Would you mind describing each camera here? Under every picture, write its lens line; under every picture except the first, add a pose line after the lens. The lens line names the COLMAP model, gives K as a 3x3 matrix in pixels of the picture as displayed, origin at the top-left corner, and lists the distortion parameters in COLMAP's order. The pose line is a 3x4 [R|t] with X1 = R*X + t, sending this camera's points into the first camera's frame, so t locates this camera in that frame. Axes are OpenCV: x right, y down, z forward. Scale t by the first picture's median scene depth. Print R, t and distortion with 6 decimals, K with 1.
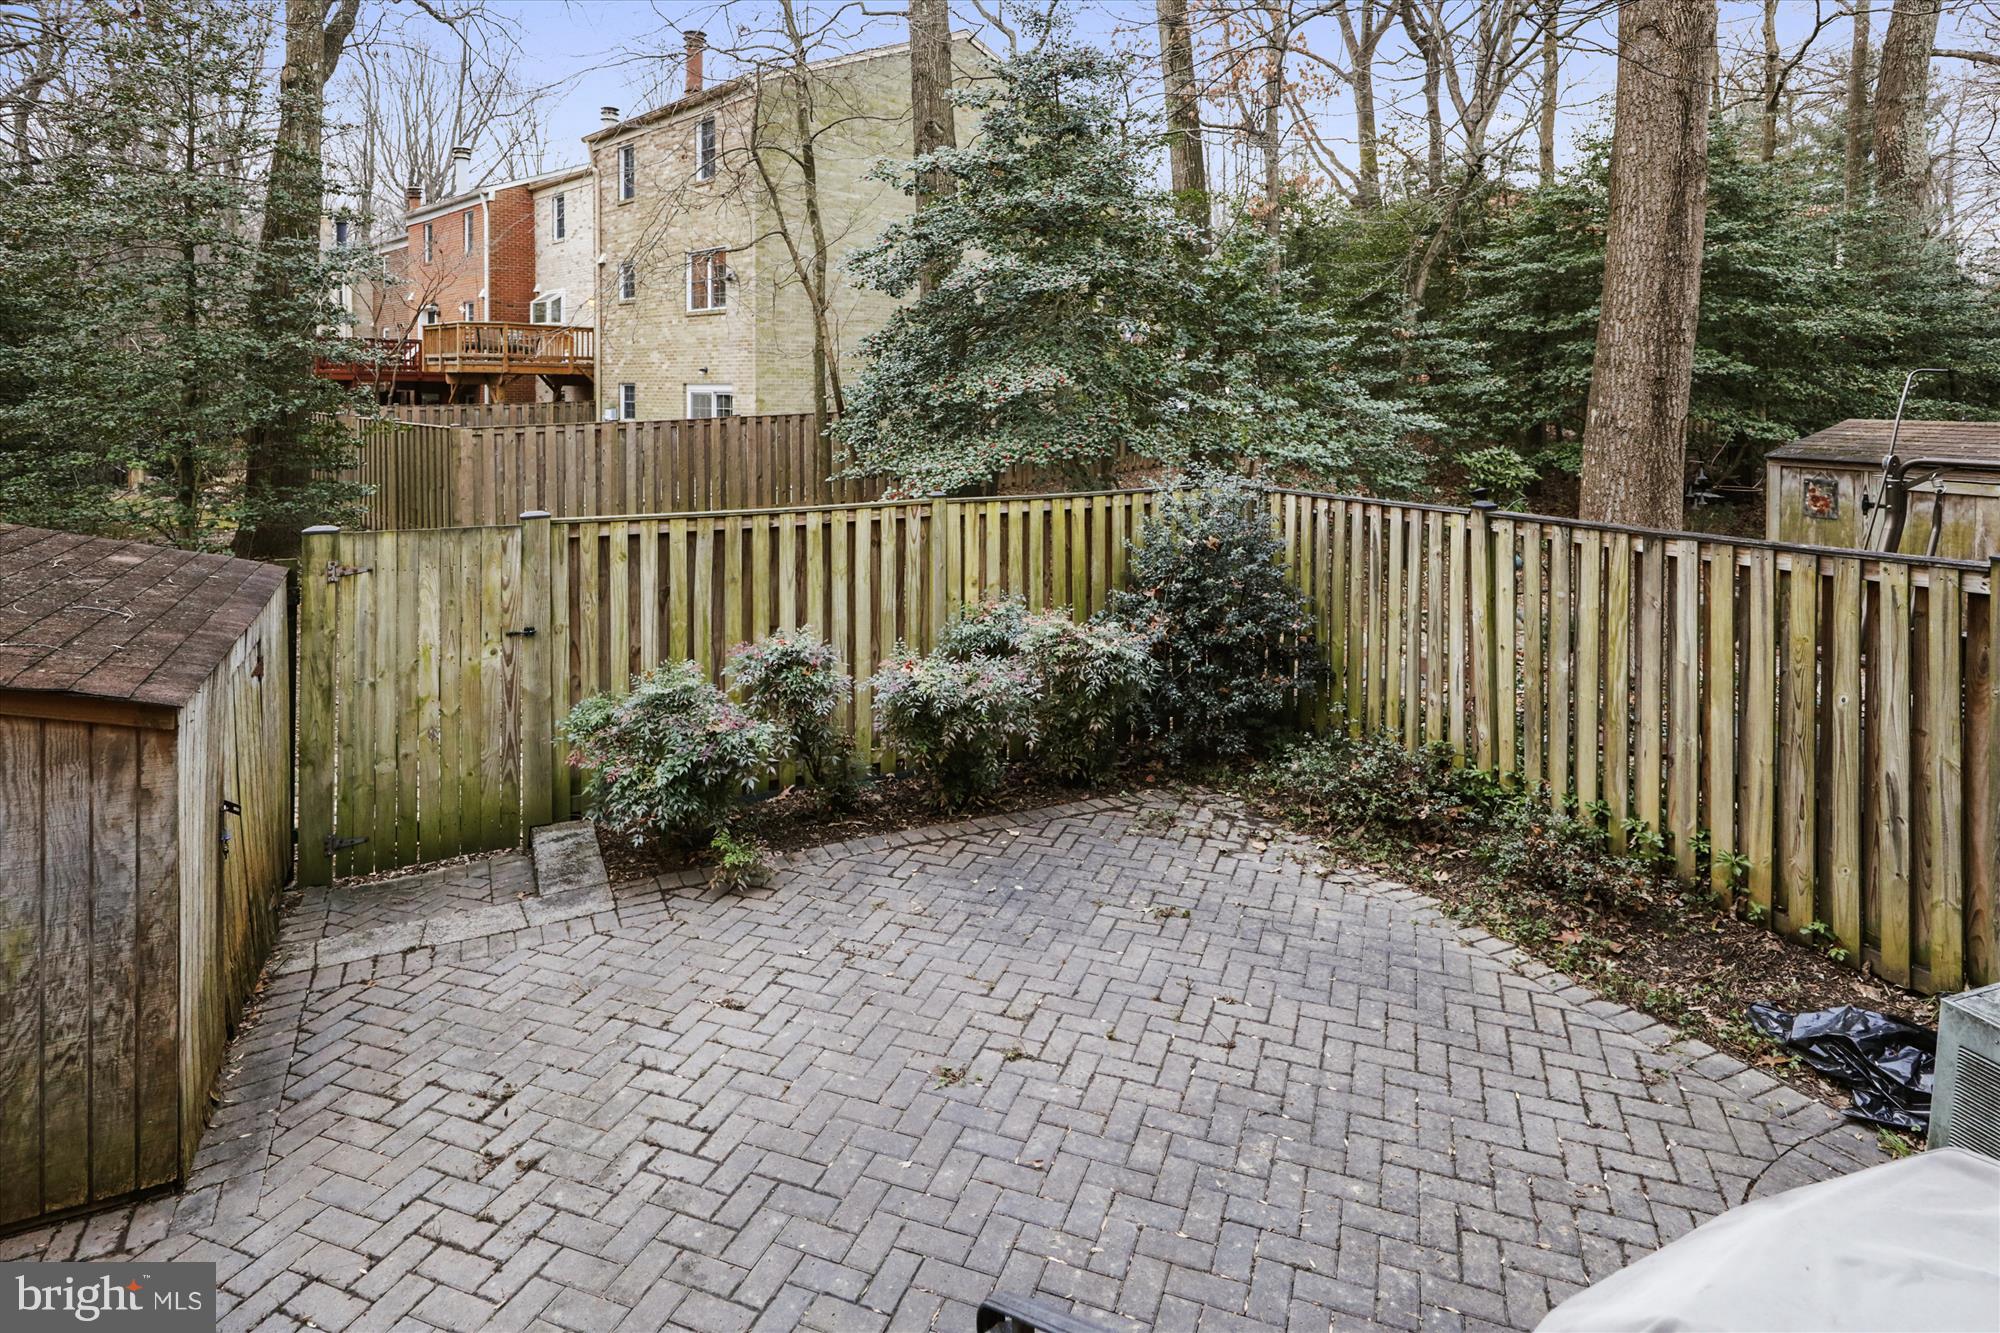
lens RADIAL K [[1002.7, 0, 965.7], [0, 1002.7, 667.5], [0, 0, 1]] dist [0.023391, 0.000312]
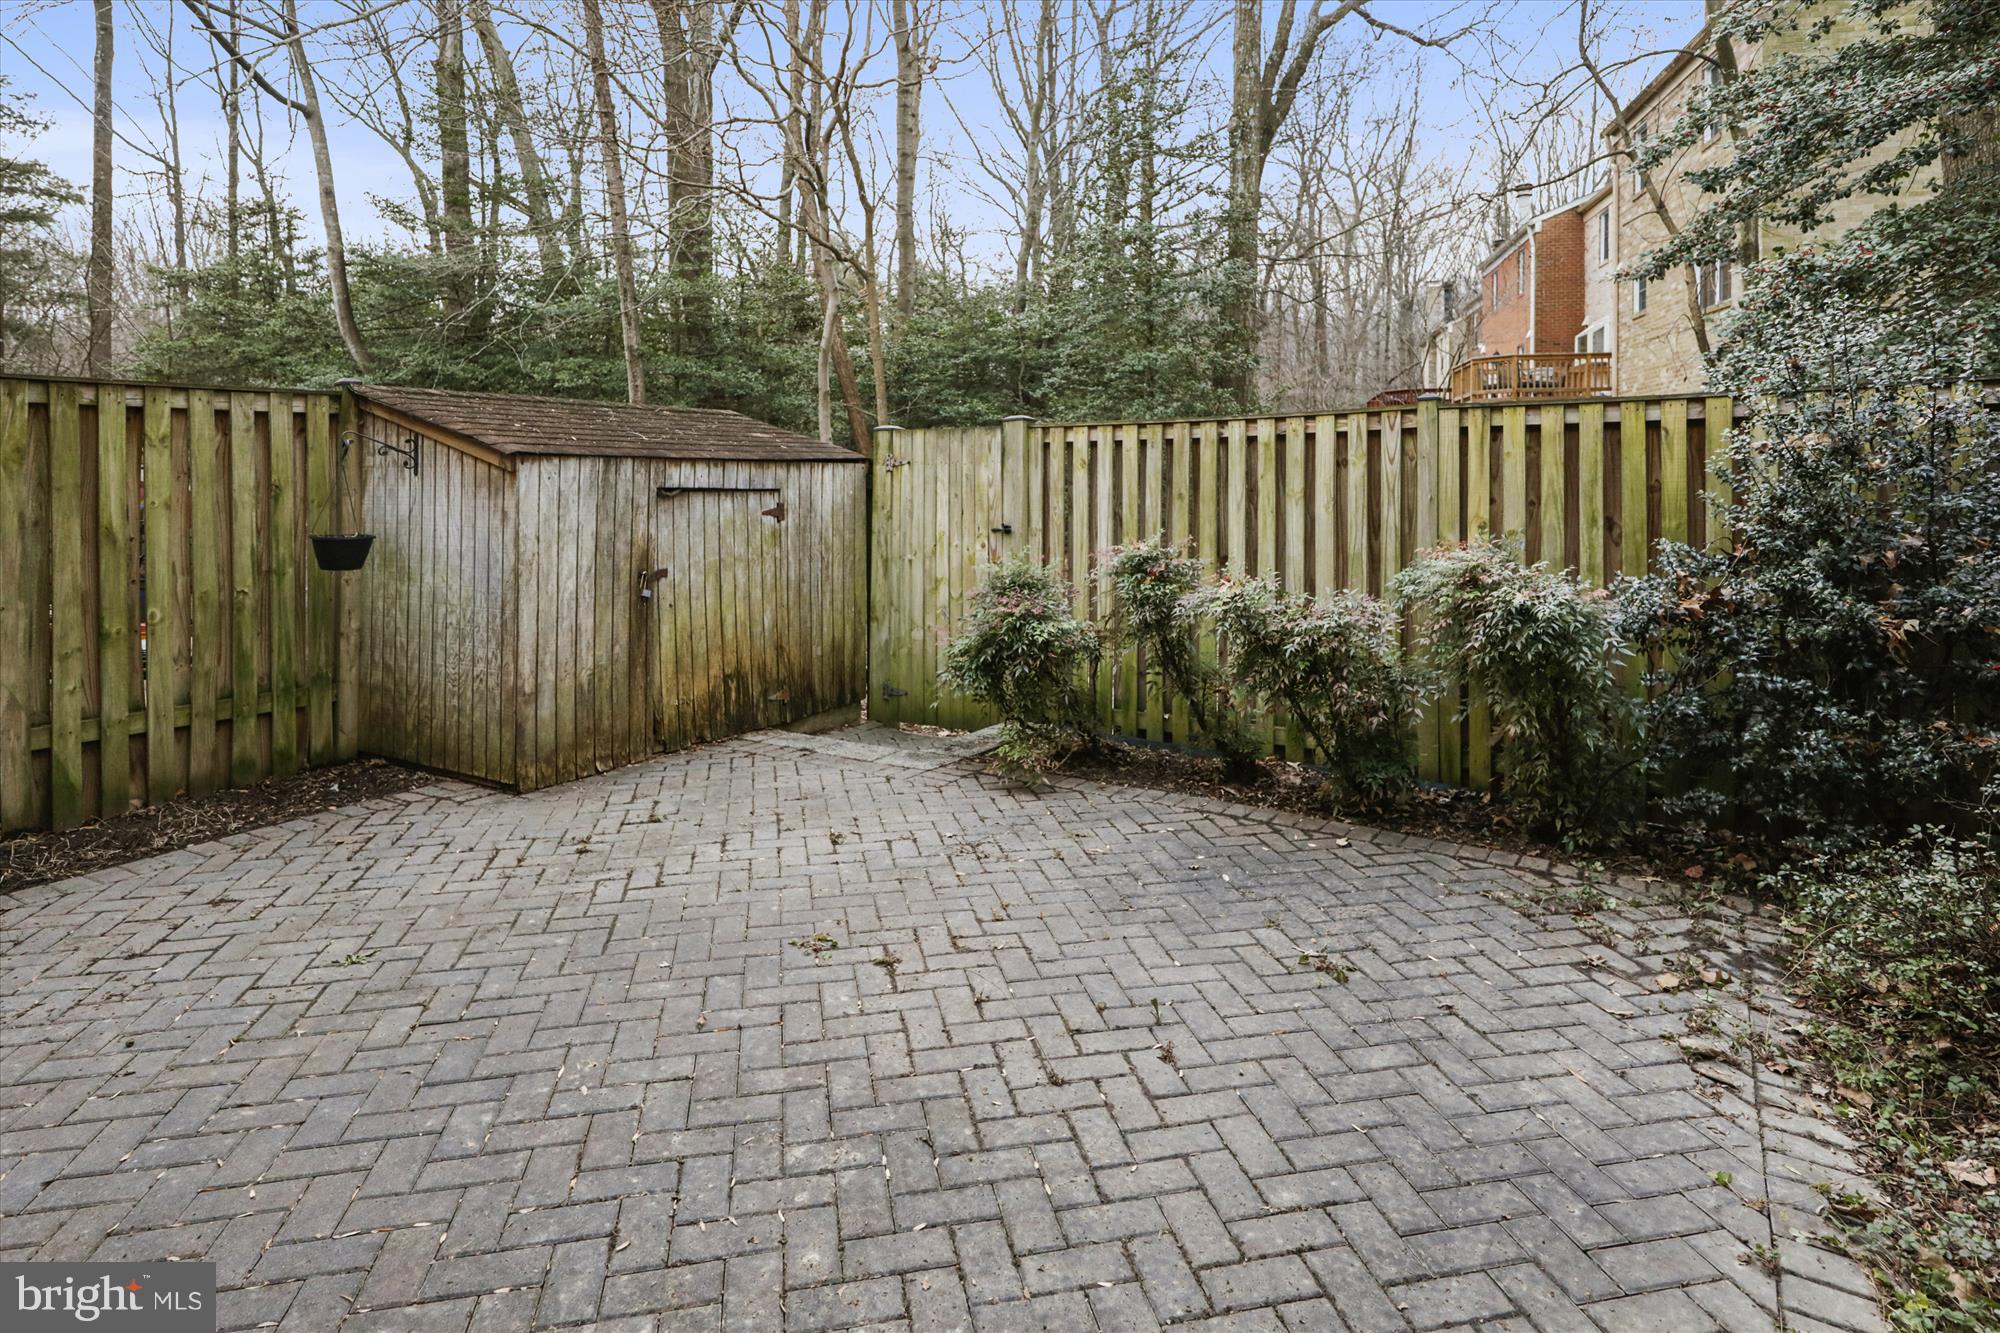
lens RADIAL K [[1002.7, 0, 965.7], [0, 1002.7, 667.5], [0, 0, 1]] dist [0.023391, 0.000312]
pose [[0.584504, 0.175804, -0.792116, 0.409204], [-0.215853, 0.974757, 0.057061, 0.055270], [0.782153, 0.137628, 0.607697, 0.311986]]
